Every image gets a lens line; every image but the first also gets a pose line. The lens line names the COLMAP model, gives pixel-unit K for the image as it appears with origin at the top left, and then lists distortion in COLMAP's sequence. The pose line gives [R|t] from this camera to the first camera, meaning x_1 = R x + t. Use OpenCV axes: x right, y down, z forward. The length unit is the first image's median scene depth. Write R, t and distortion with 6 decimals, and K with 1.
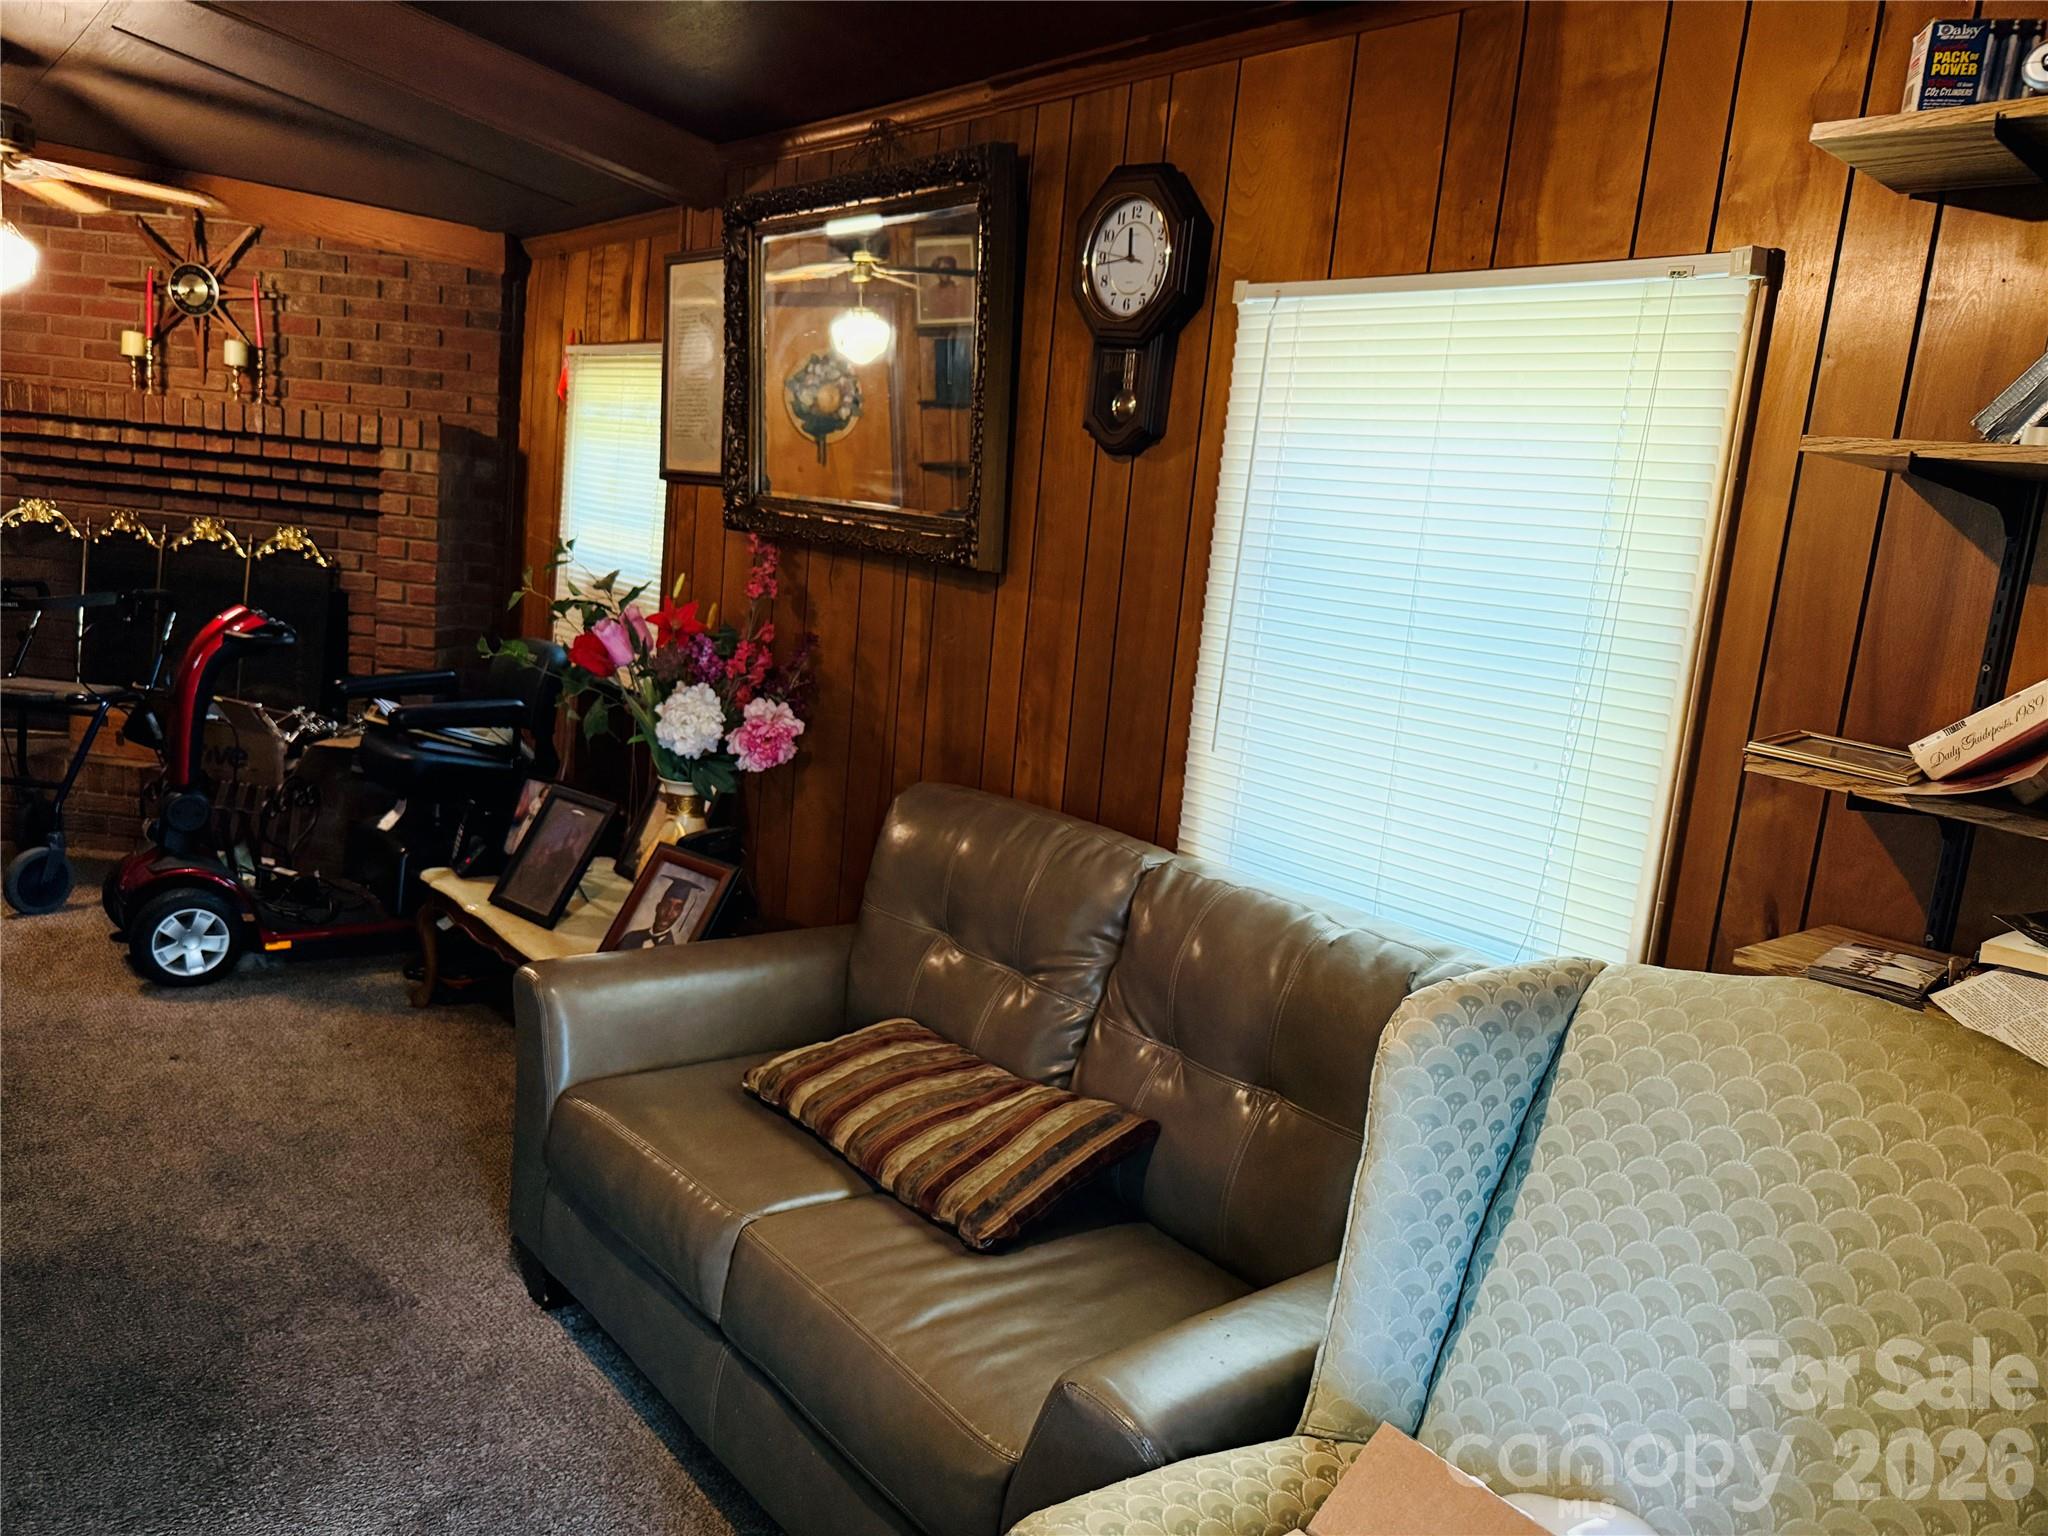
lens RADIAL K [[1438.8, 0, 984.0], [0, 1438.8, 769.8], [0, 0, 1]] dist [0.032964, -0.048996]
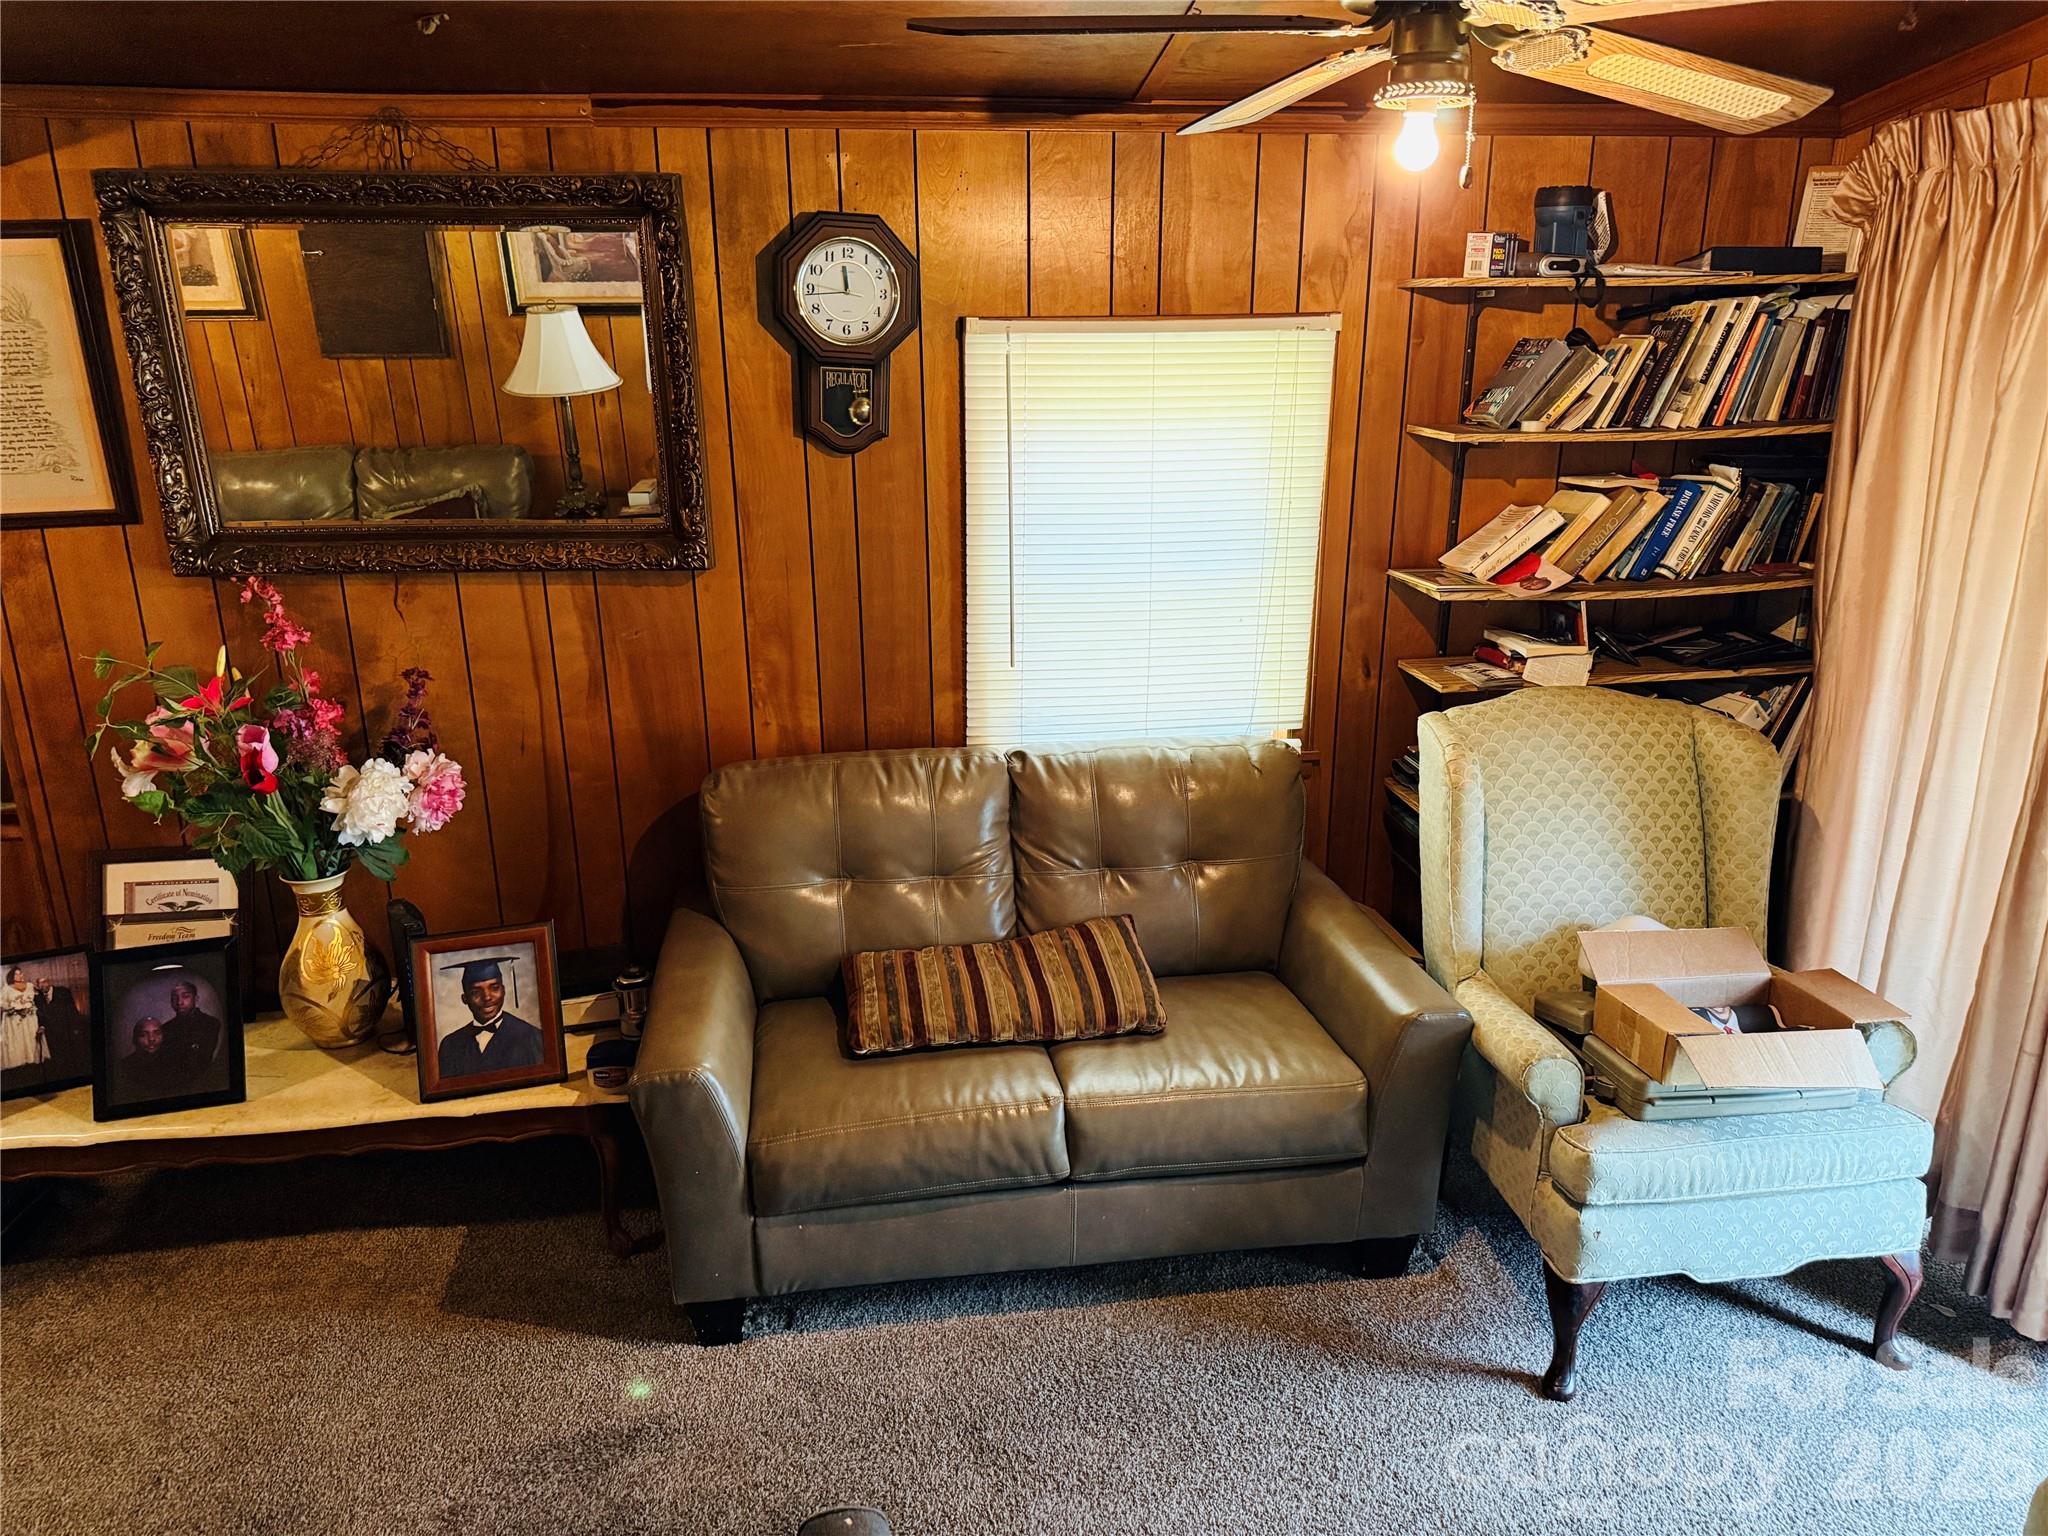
lens RADIAL K [[1462.9, 0, 1022.8], [0, 1462.9, 776.7], [0, 0, 1]] dist [0.080426, -0.102414]
pose [[0.515709, -0.356098, 0.779255, -0.875139], [0.208565, 0.934351, 0.288945, -0.287124], [-0.830990, 0.013514, 0.556123, 0.194664]]
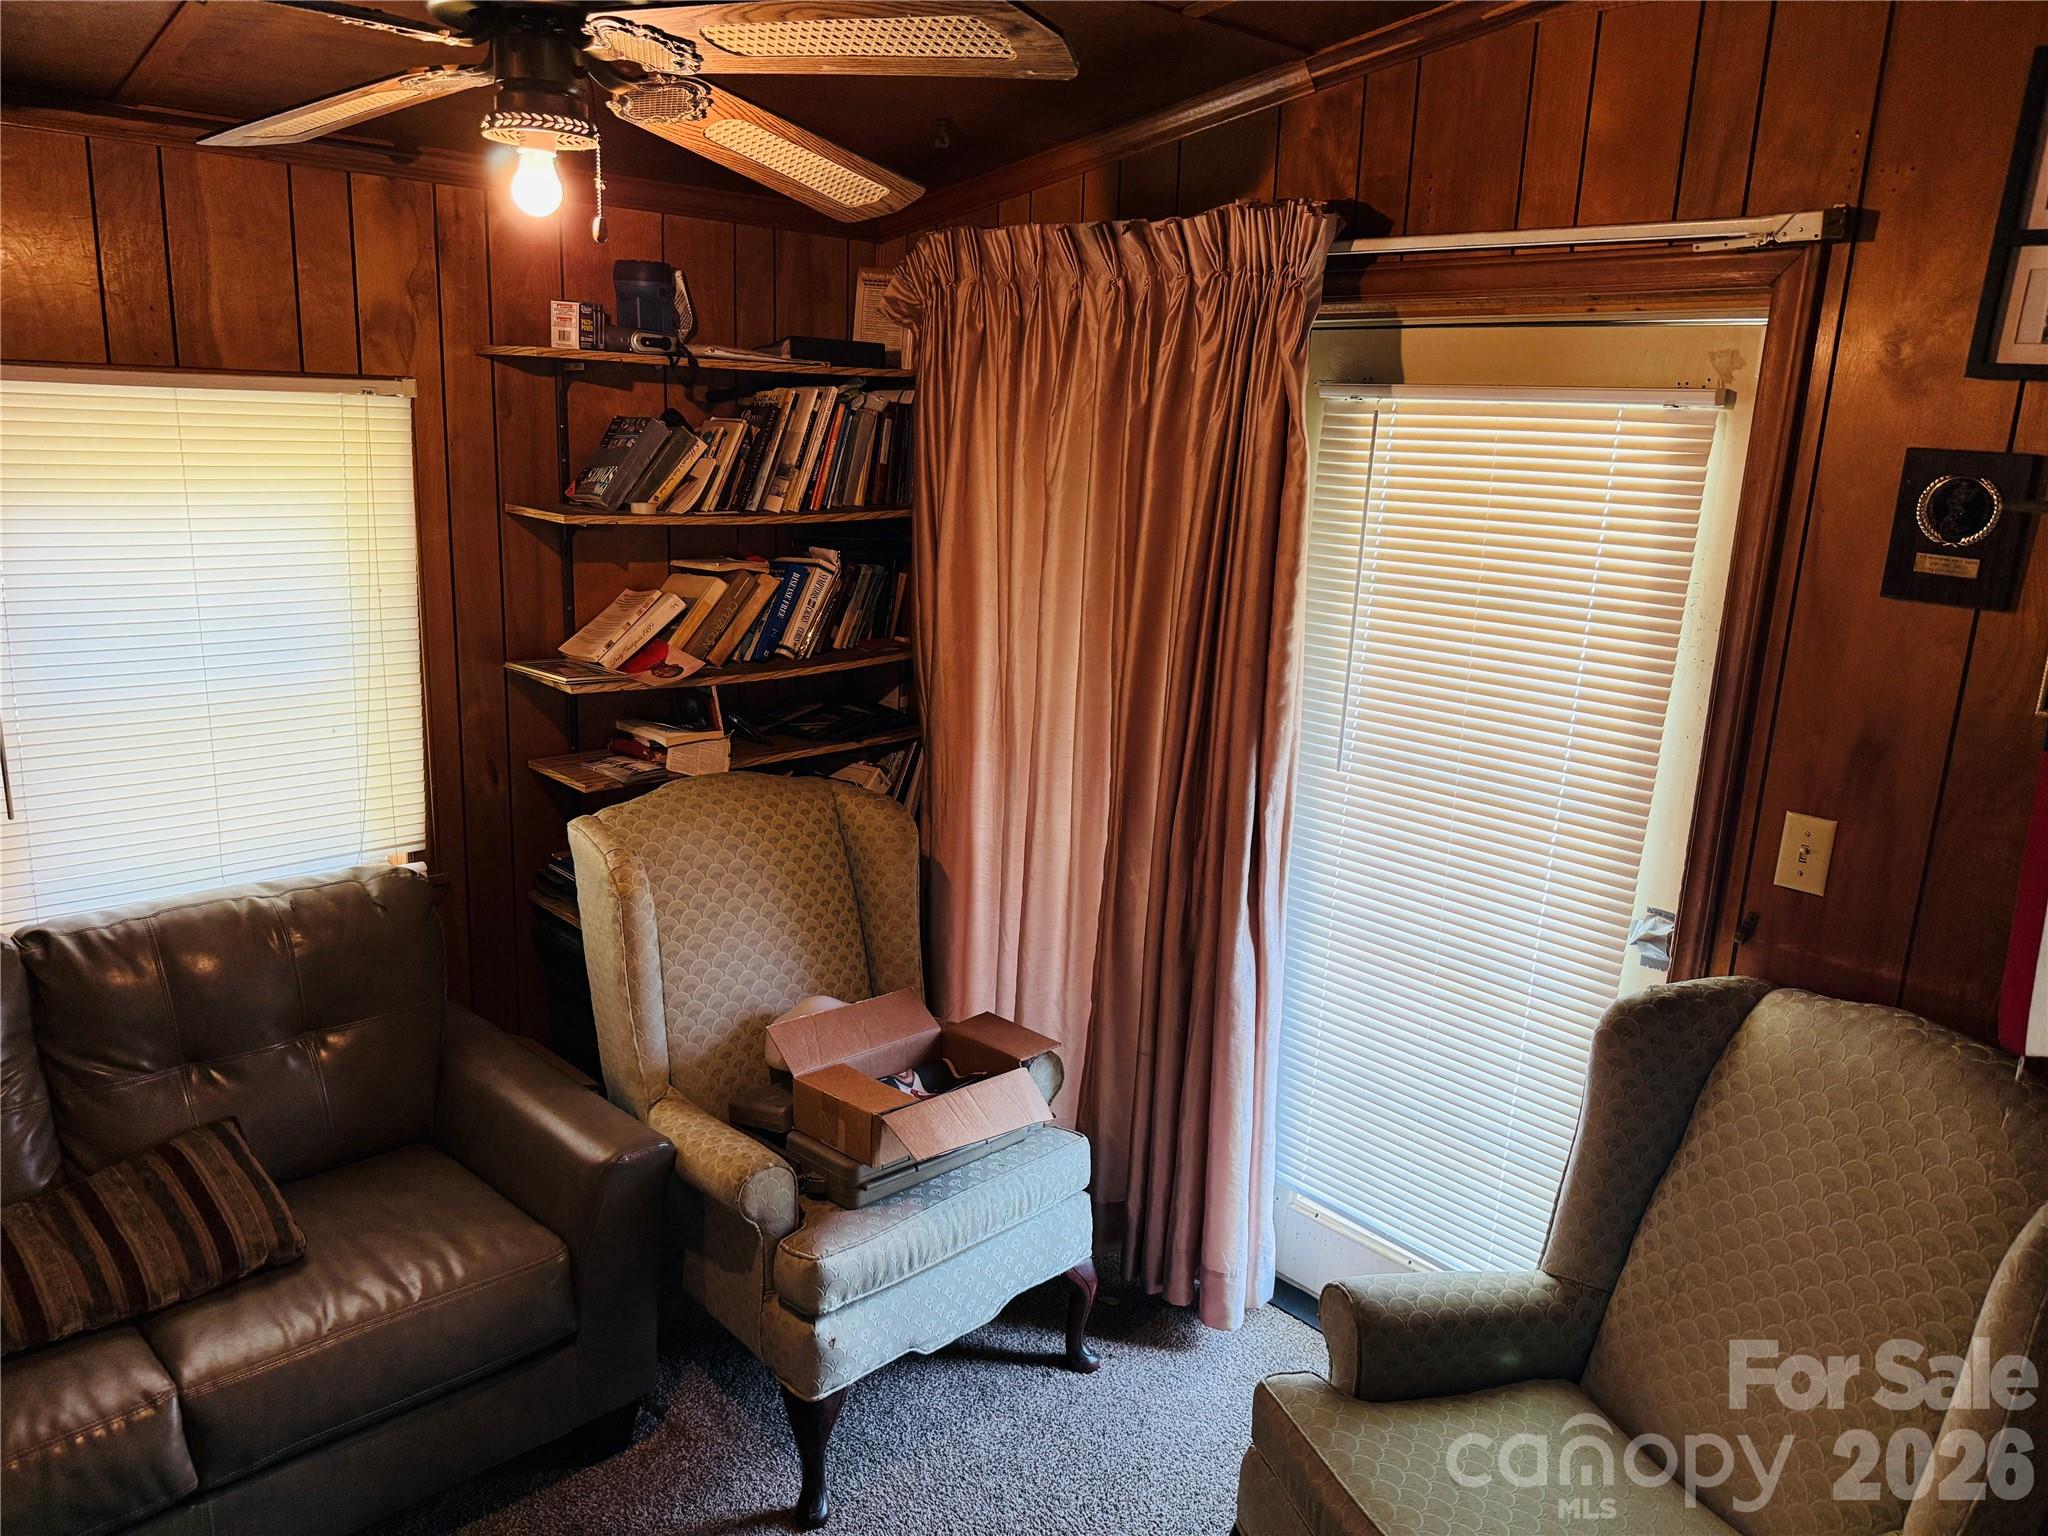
lens RADIAL K [[1462.9, 0, 1022.8], [0, 1462.9, 776.7], [0, 0, 1]] dist [0.080426, -0.102414]
pose [[-0.067843, -0.341324, 0.937494, -0.788465], [0.129317, 0.928724, 0.347489, -0.285850], [-0.989280, 0.144808, -0.018868, 0.276123]]
